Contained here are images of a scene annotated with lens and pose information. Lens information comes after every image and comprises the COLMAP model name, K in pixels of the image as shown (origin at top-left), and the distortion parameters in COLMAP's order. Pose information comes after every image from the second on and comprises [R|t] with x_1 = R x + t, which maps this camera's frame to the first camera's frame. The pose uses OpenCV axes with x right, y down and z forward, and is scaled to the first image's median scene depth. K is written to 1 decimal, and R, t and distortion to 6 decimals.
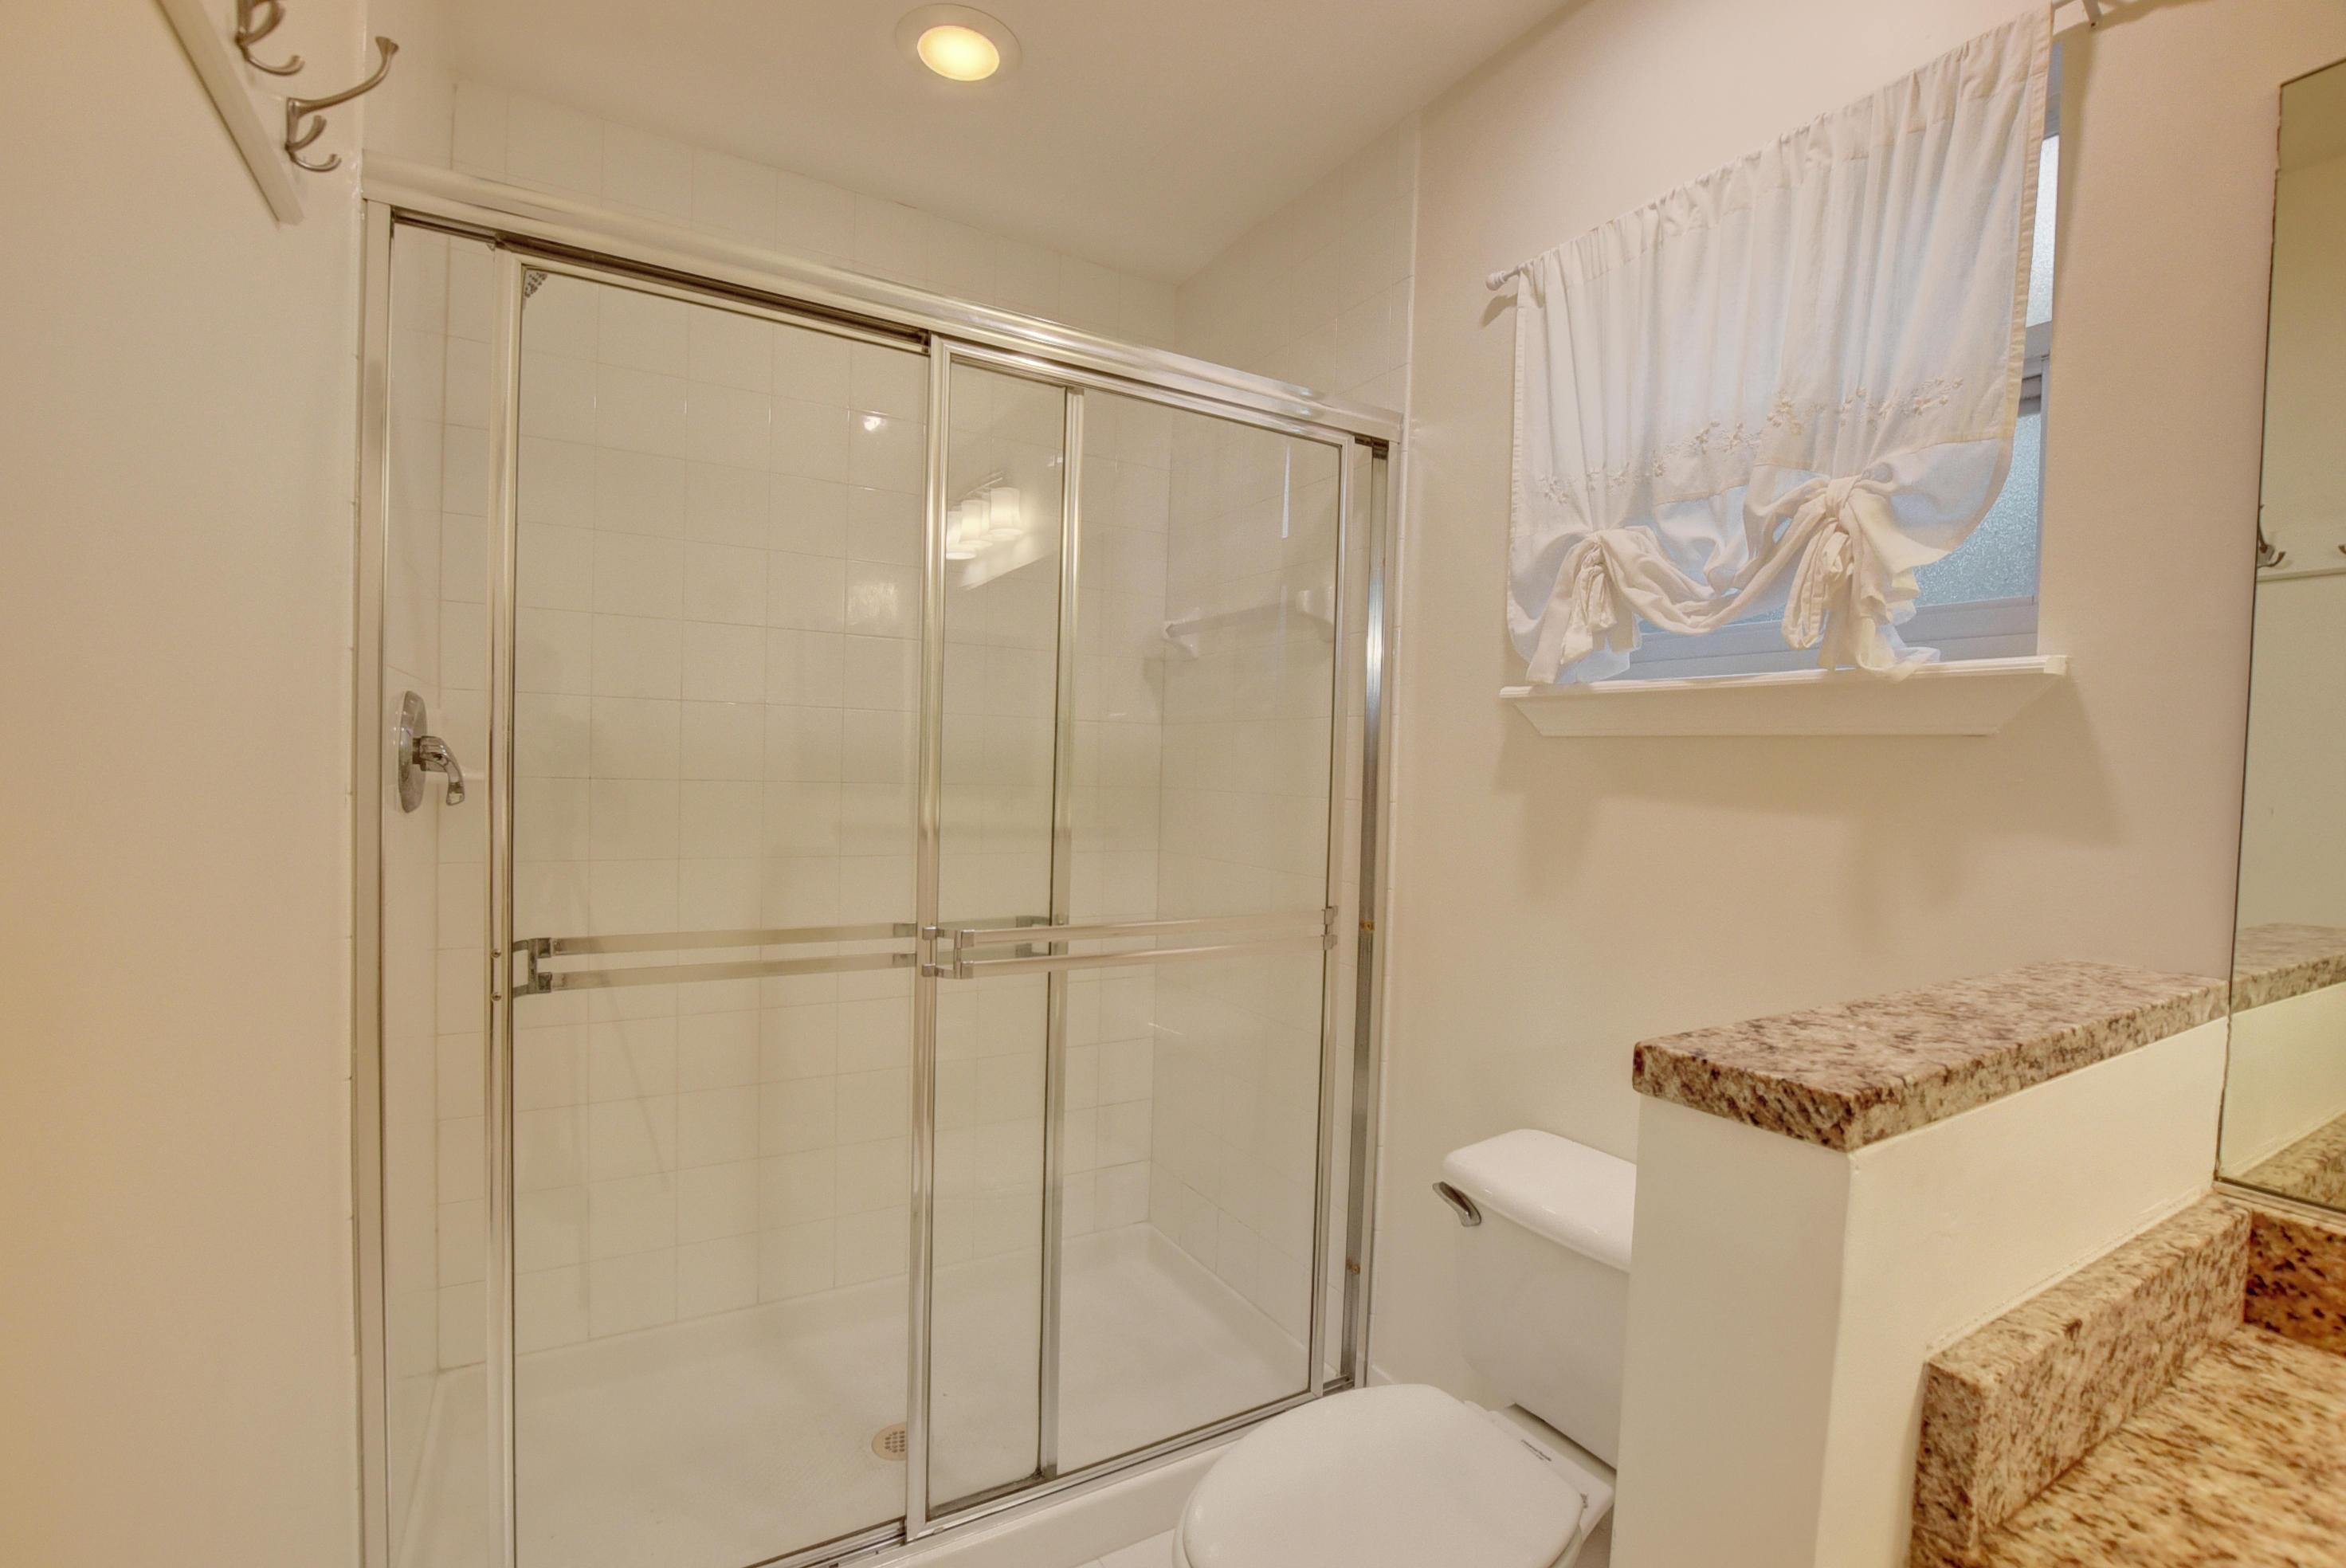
lens RADIAL K [[1032.6, 0, 1169.5], [0, 1032.6, 800.1], [0, 0, 1]] dist [-0.029037, 0.001414]
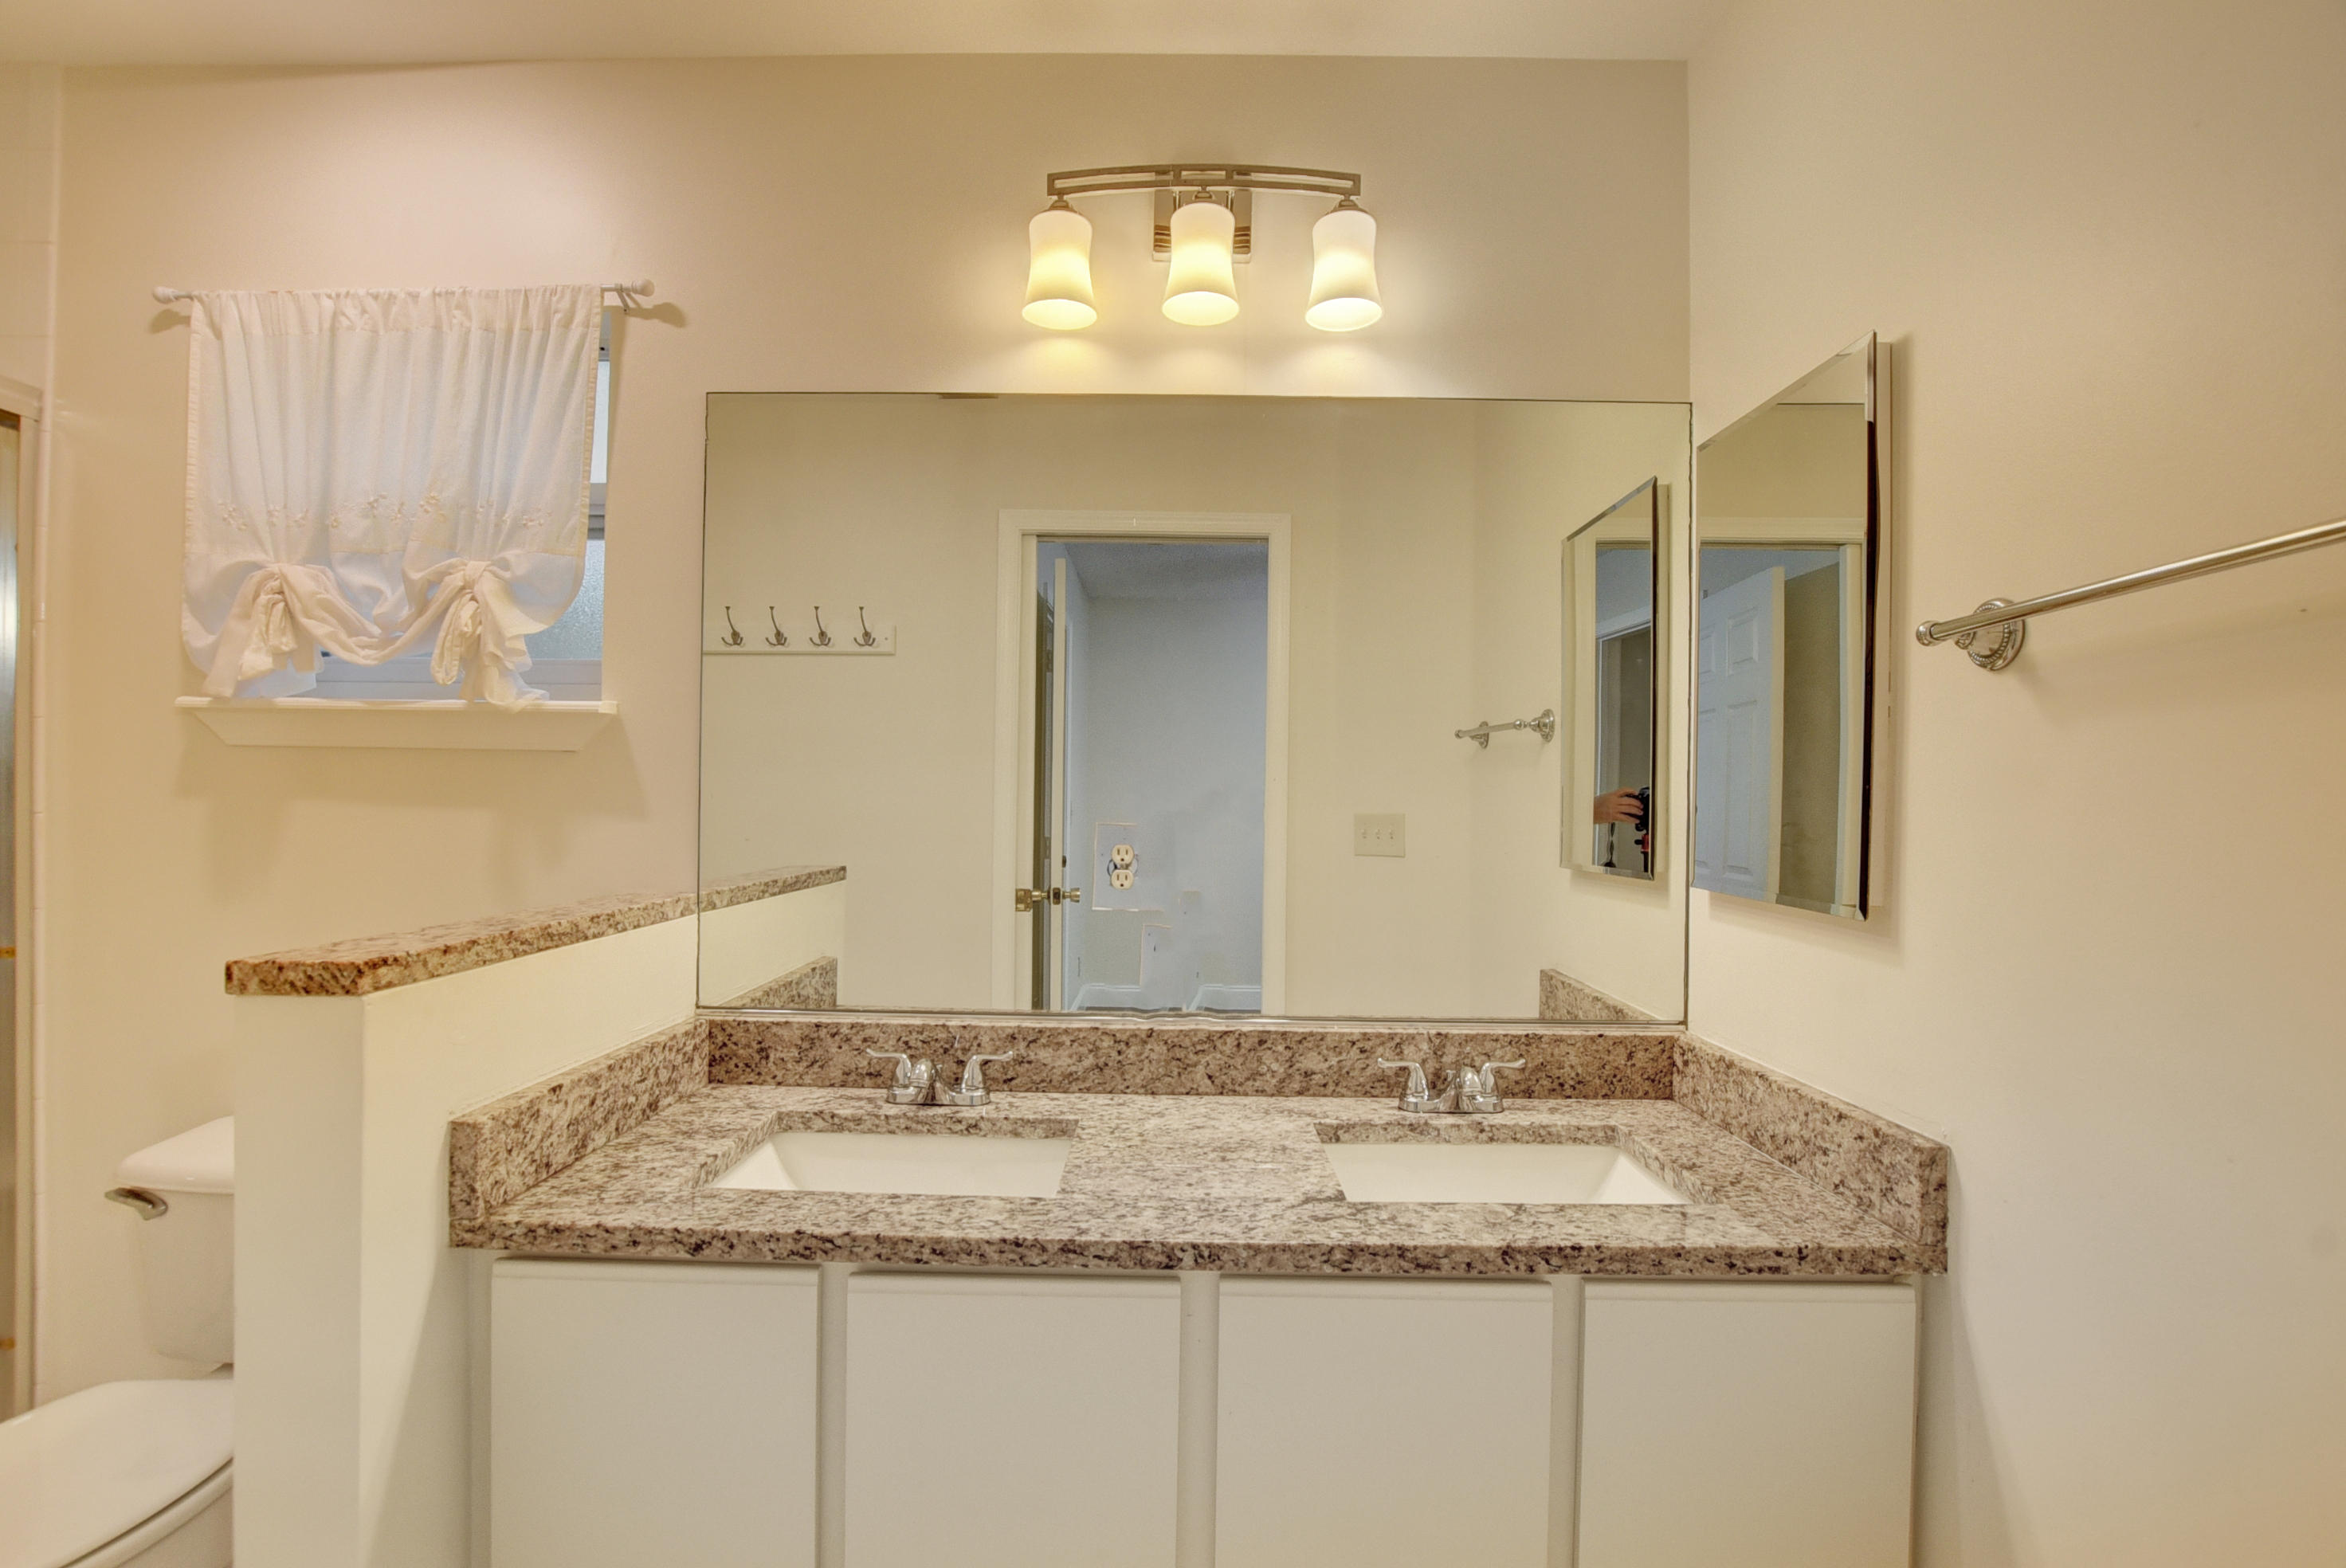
lens RADIAL K [[1039.8, 0, 1167.6], [0, 1039.8, 798.5], [0, 0, 1]] dist [-0.035647, 0.007094]
pose [[0.516562, -0.023282, 0.855933, -0.050335], [0.029706, 0.999516, 0.009259, 0.019166], [-0.855734, 0.020643, 0.517004, -0.553185]]
